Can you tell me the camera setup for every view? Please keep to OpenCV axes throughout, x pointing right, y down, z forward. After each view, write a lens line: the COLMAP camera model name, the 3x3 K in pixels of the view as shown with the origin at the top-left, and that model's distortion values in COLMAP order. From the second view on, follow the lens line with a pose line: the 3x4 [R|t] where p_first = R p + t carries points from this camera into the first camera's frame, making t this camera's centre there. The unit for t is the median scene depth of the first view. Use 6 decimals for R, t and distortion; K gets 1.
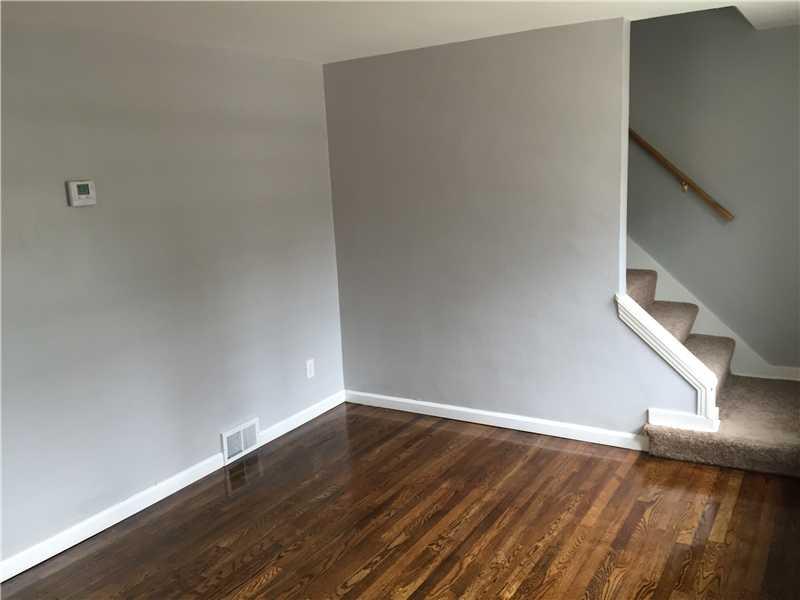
lens RADIAL K [[690.8, 0, 396.4], [0, 690.8, 298.3], [0, 0, 1]] dist [0.103567, -0.144887]
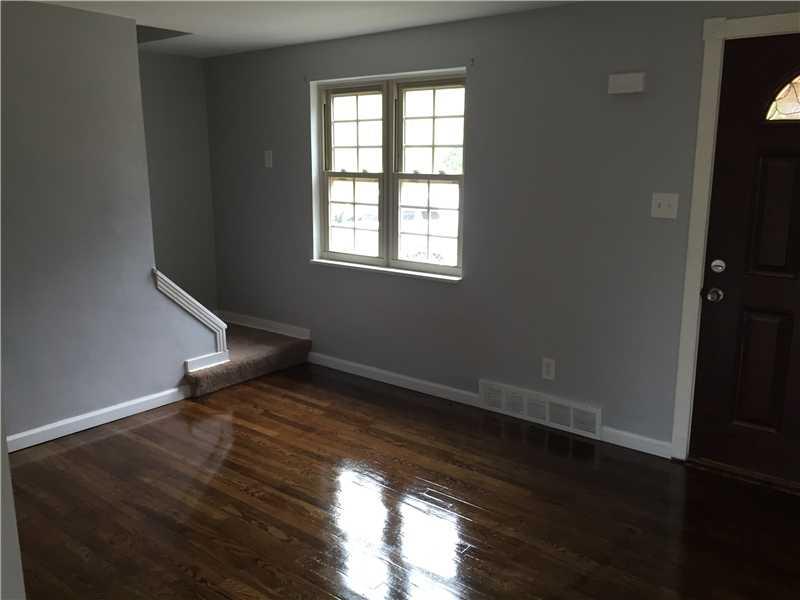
lens RADIAL K [[690.8, 0, 396.4], [0, 690.8, 298.3], [0, 0, 1]] dist [0.103567, -0.144887]
pose [[0.135693, -0.148331, 0.979584, -0.782194], [0.178989, 0.976130, 0.123014, -0.028543], [-0.974449, 0.158643, 0.159004, 0.481642]]
